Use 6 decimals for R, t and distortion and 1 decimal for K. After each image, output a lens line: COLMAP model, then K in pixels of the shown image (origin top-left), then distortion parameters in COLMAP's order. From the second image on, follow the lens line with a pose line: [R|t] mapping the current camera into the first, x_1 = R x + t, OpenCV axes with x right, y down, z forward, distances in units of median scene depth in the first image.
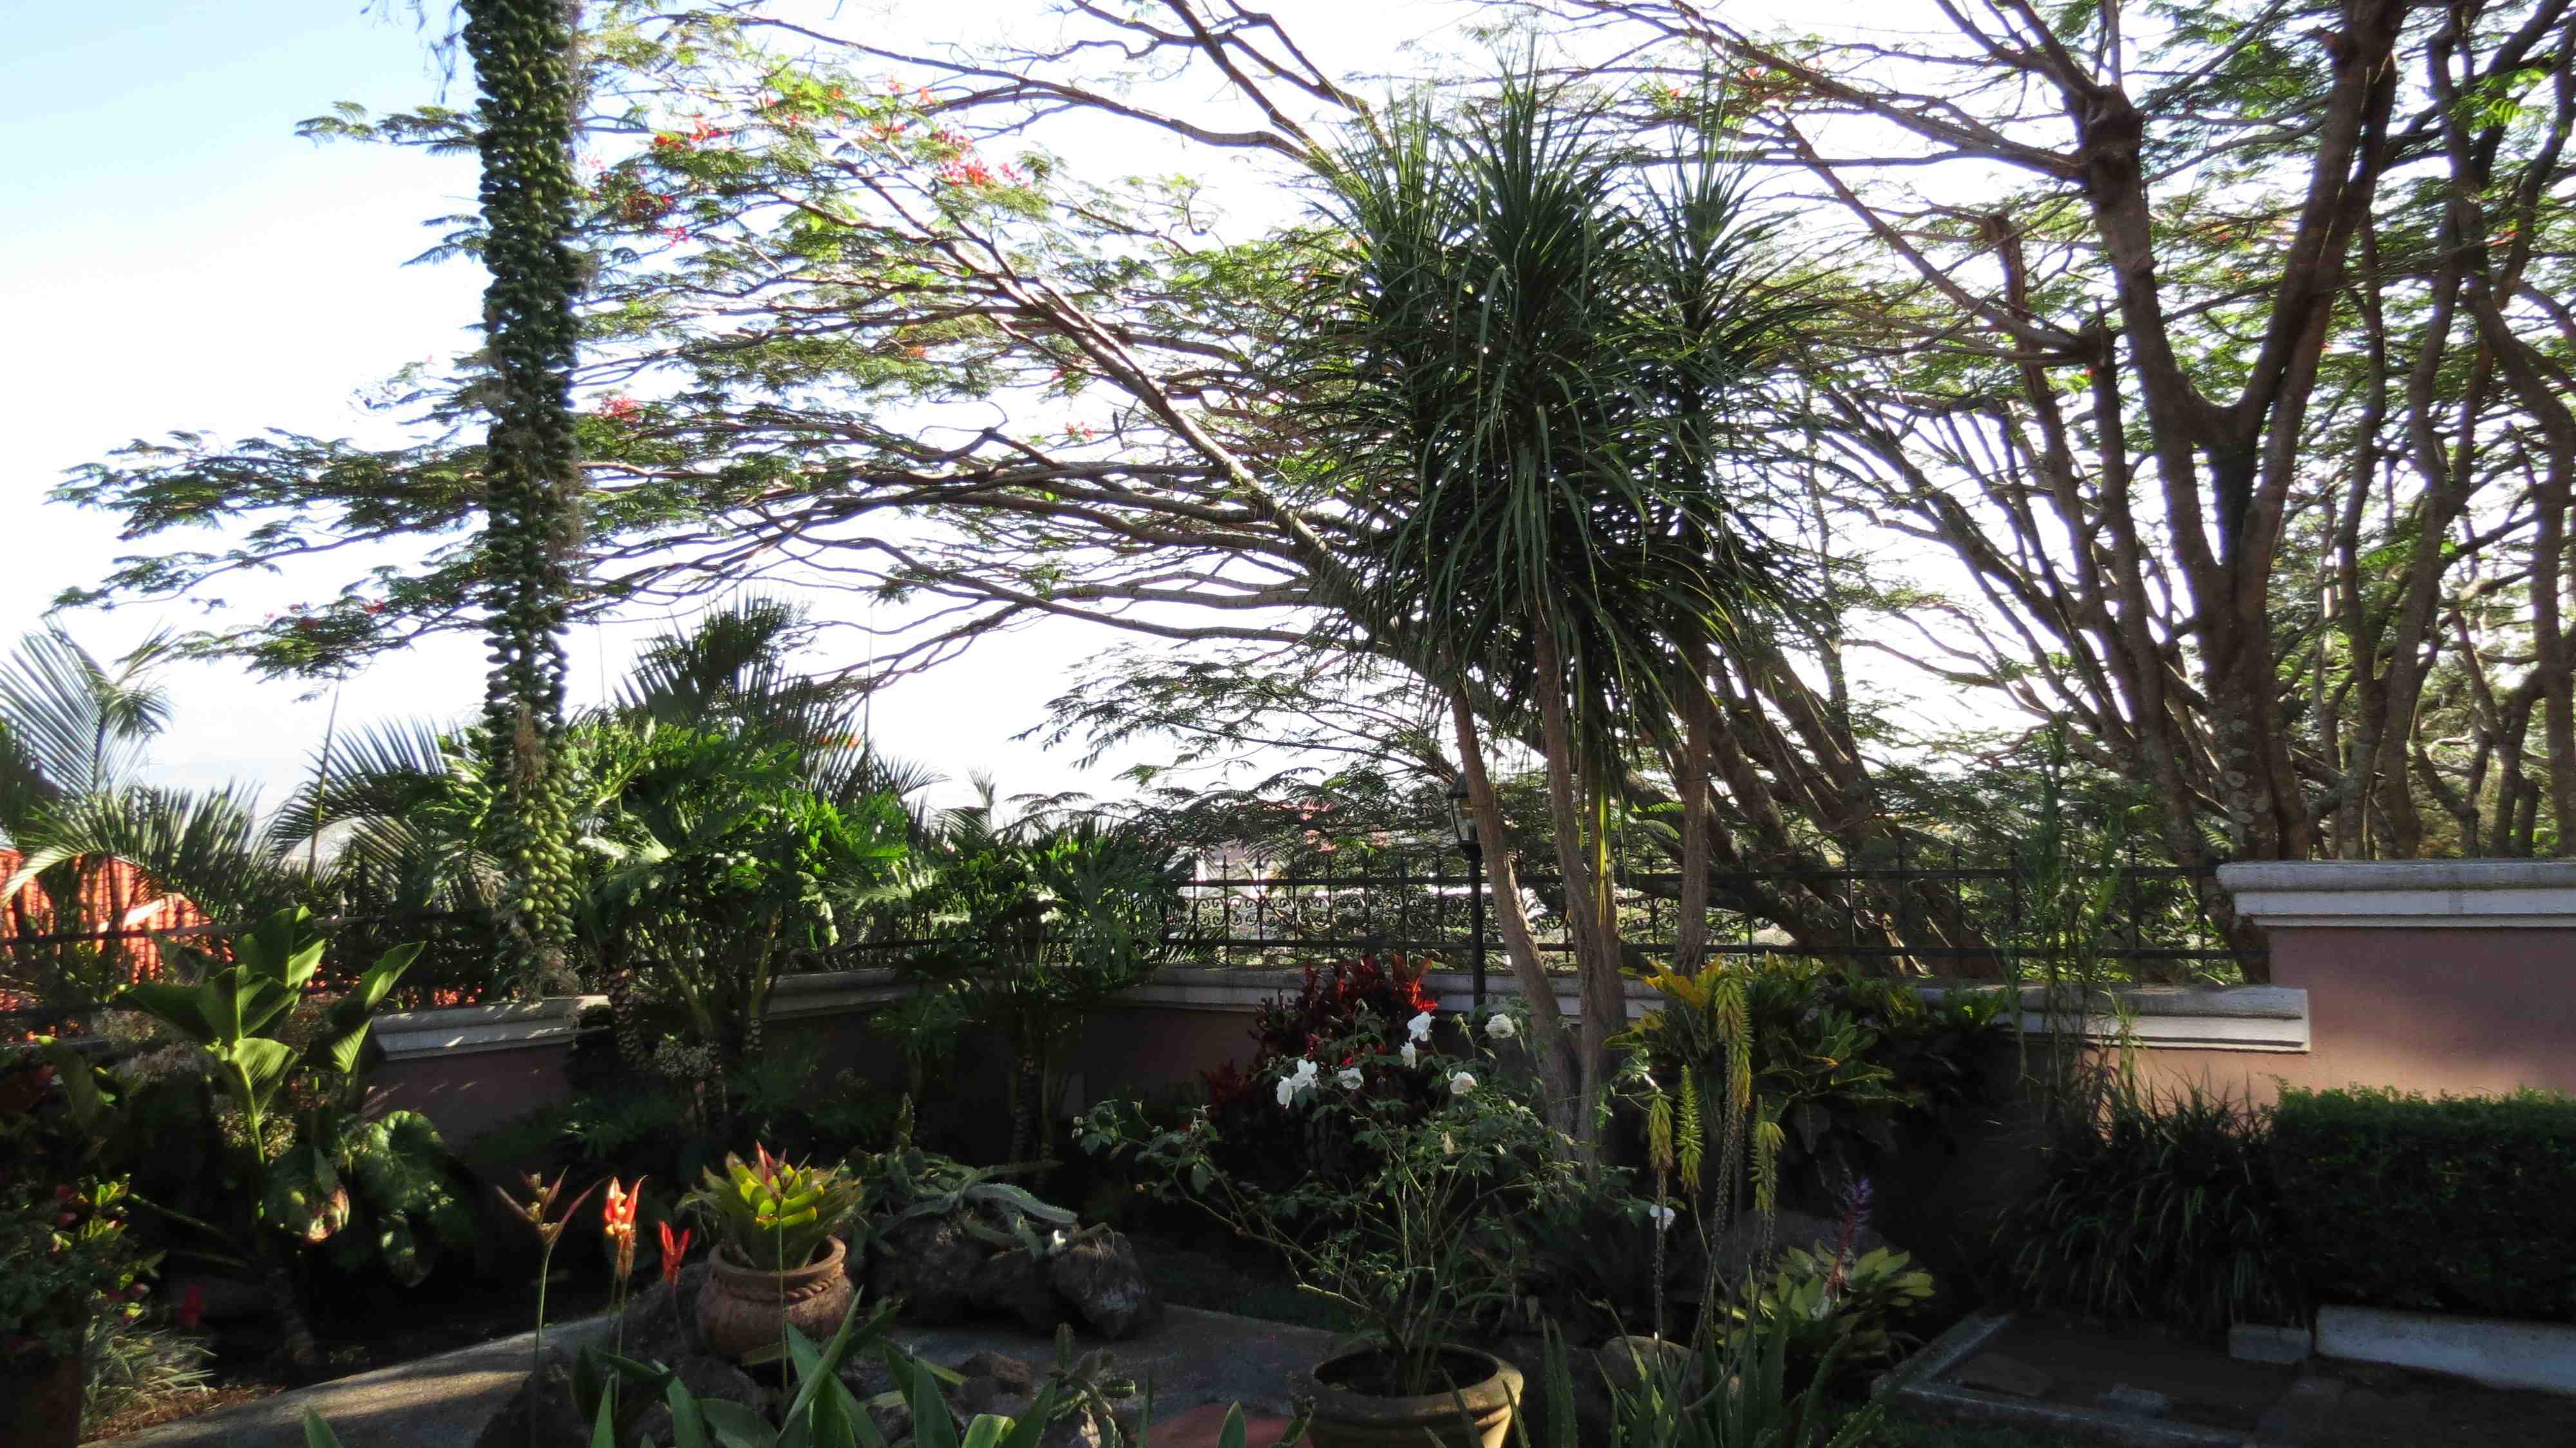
lens RADIAL K [[1818.1, 0, 1281.9], [0, 1818.1, 725.0], [0, 0, 1]] dist [-0.030471, 0.018836]
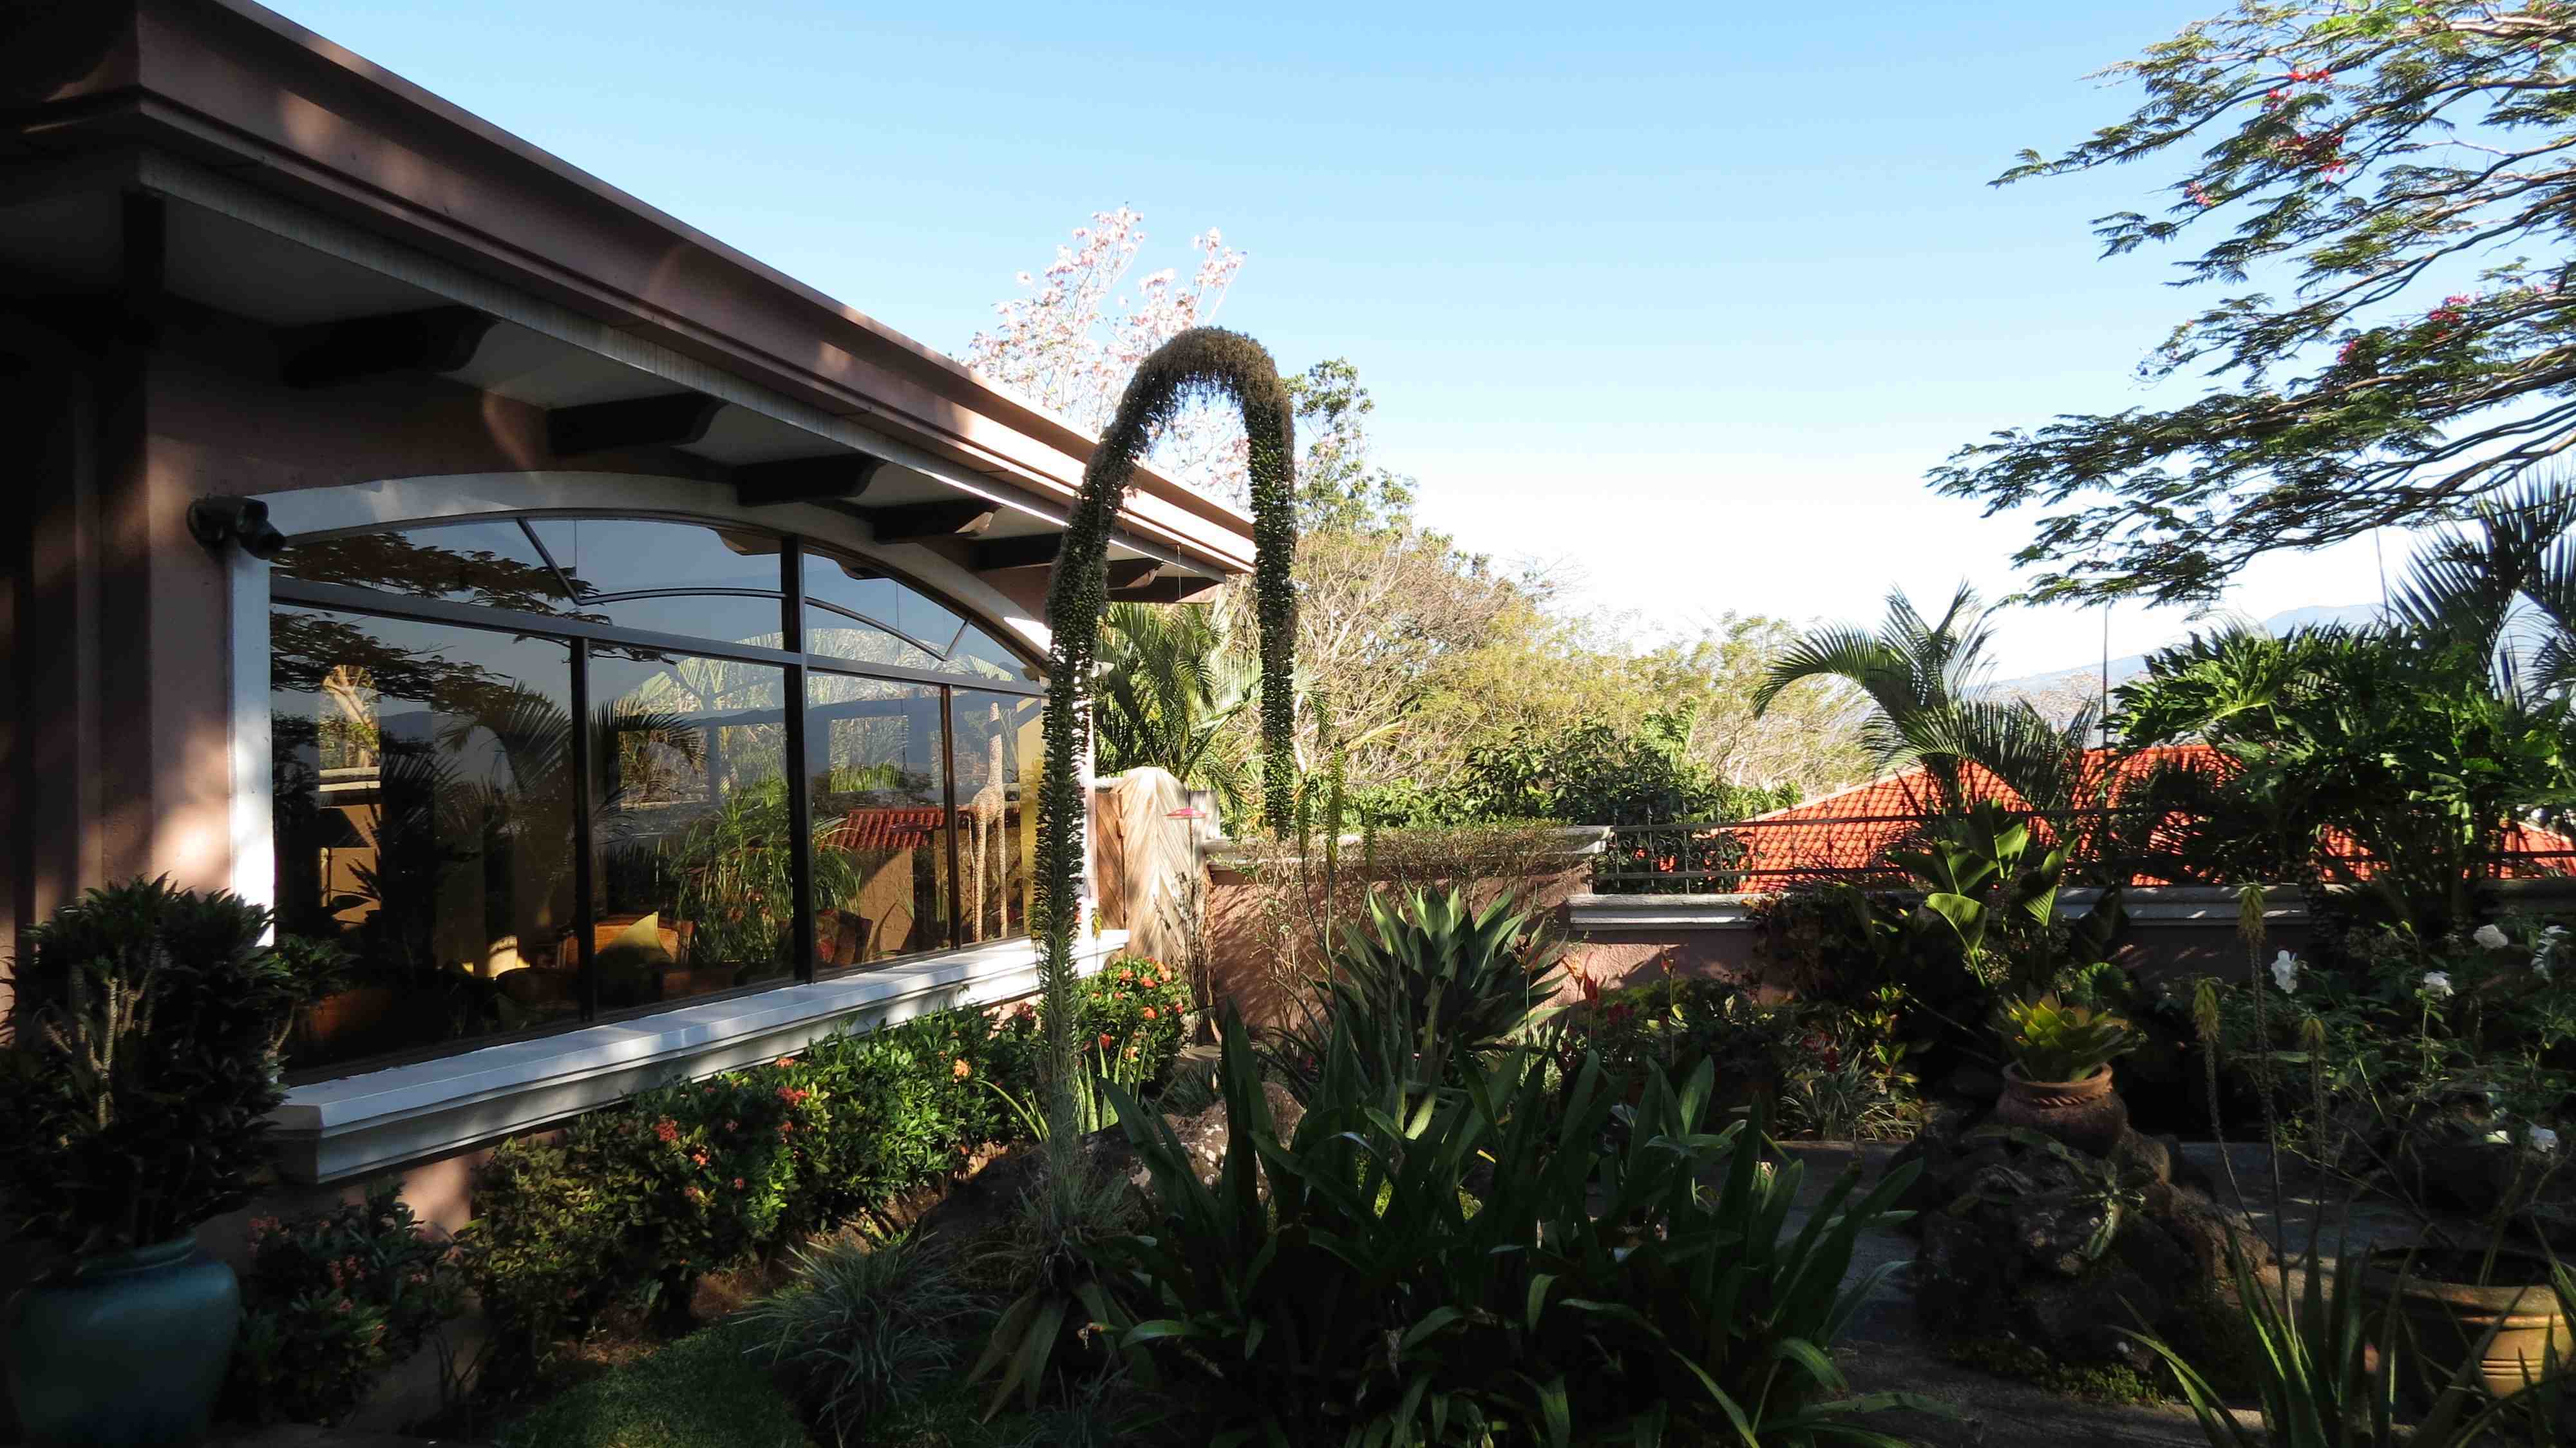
lens RADIAL K [[1818.1, 0, 1310.2], [0, 1818.1, 715.8], [0, 0, 1]] dist [-0.030471, 0.018836]
pose [[0.403151, -0.021007, -0.914892, 0.352765], [0.074876, 0.997142, 0.010099, -0.007887], [0.912065, -0.072575, 0.403572, 0.006123]]
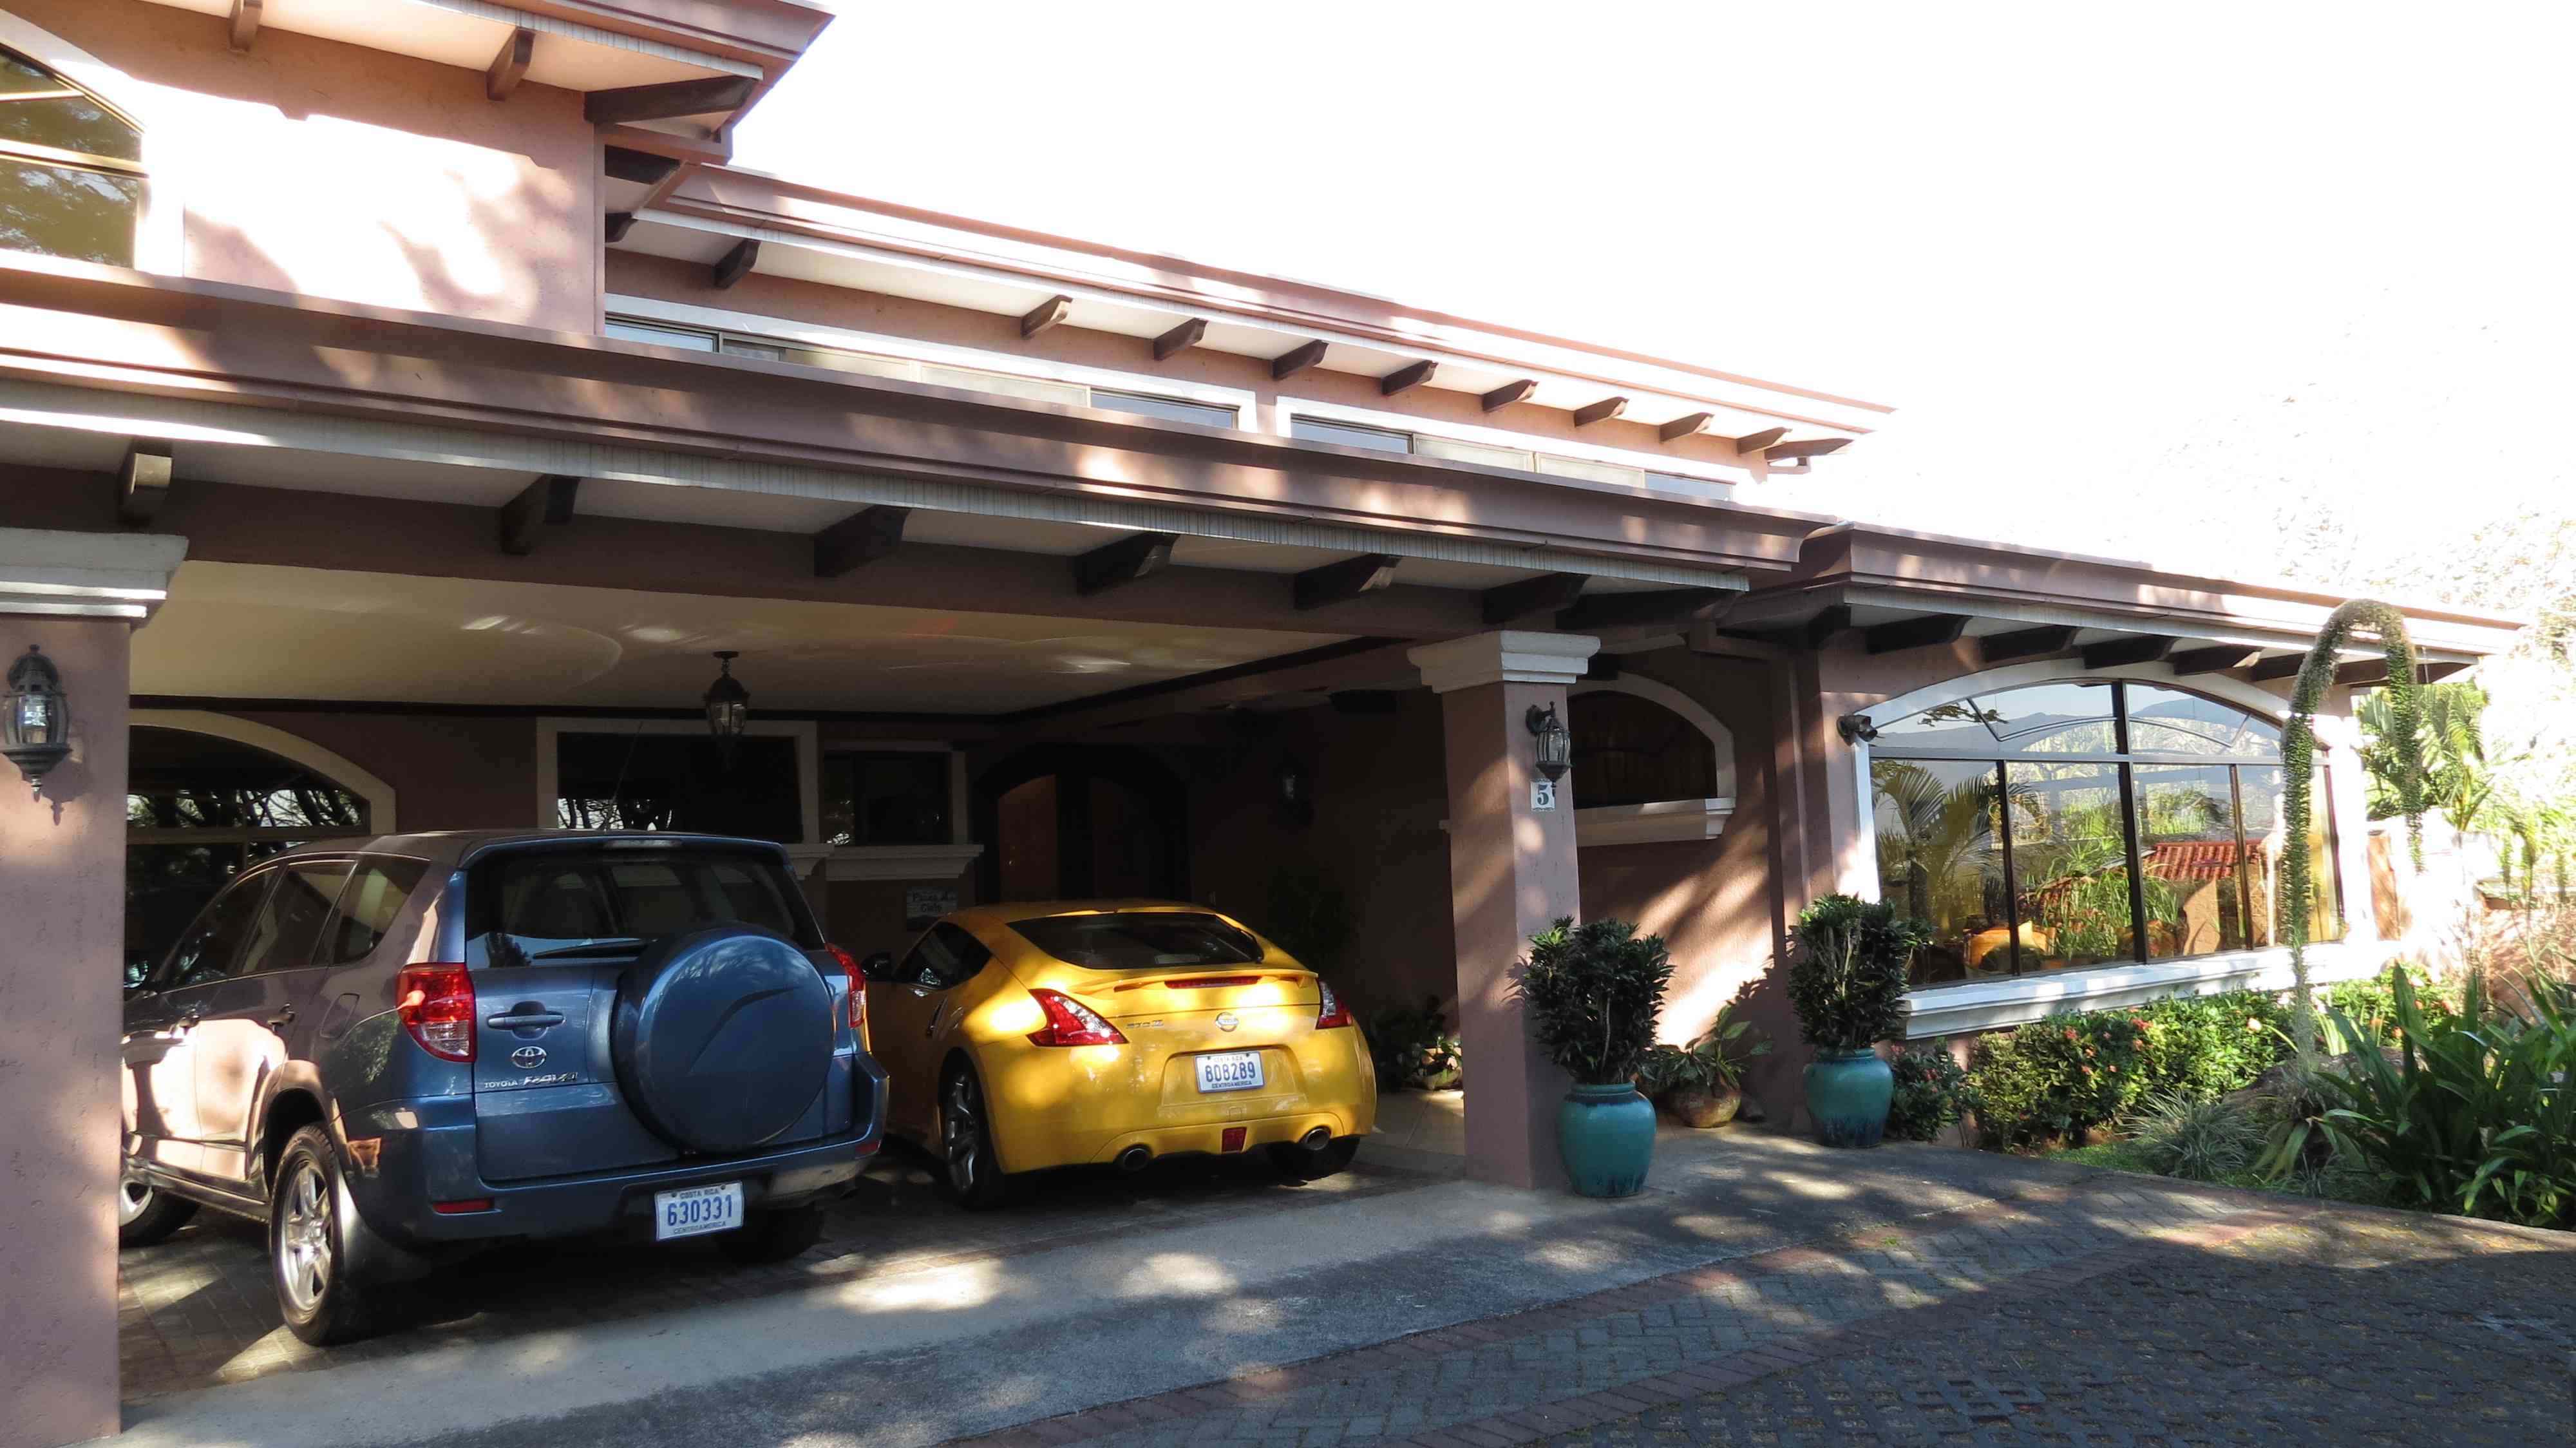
lens RADIAL K [[1818.1, 0, 1315.3], [0, 1818.1, 721.9], [0, 0, 1]] dist [-0.030471, 0.018836]
pose [[-0.263736, -0.036964, -0.963887, 0.908627], [0.104921, 0.992237, -0.066759, -0.043394], [0.958872, -0.118739, -0.257810, -0.092661]]
